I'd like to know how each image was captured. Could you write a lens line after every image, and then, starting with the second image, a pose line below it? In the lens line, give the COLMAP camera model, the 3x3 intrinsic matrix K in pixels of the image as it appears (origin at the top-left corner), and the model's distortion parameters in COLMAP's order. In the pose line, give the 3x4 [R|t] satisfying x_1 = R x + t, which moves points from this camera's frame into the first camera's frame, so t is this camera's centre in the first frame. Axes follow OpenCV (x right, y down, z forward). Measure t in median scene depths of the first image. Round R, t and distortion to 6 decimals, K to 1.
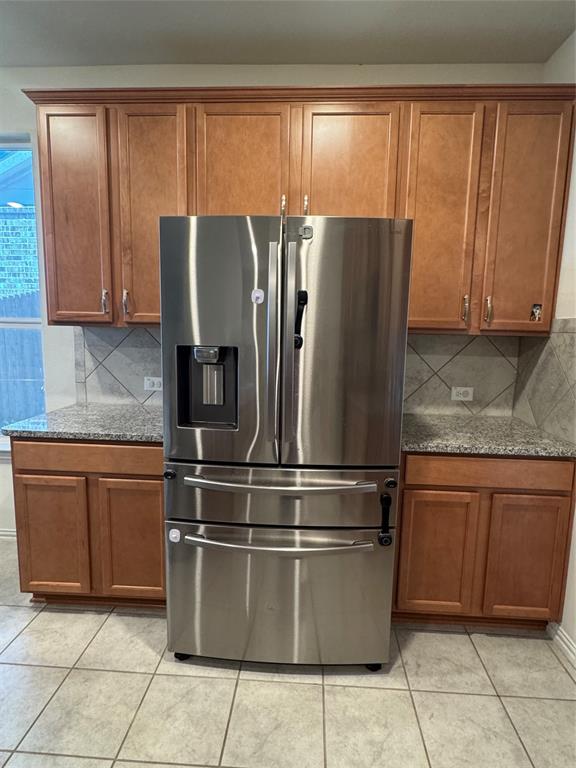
lens RADIAL K [[419.7, 0, 289.6], [0, 419.7, 381.4], [0, 0, 1]] dist [-0.003189, -0.000937]
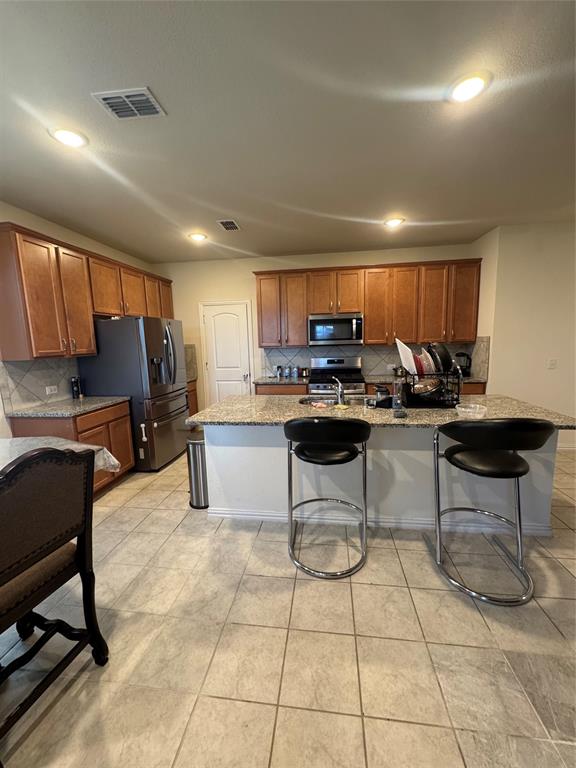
lens RADIAL K [[305.8, 0, 289.1], [0, 305.8, 382.5], [0, 0, 1]] dist [0.000160, 0.000015]
pose [[0.075057, -0.161431, 0.984026, -1.814352], [0.161200, 0.975794, 0.147785, -0.064293], [-0.984064, 0.147532, 0.099262, -0.124889]]
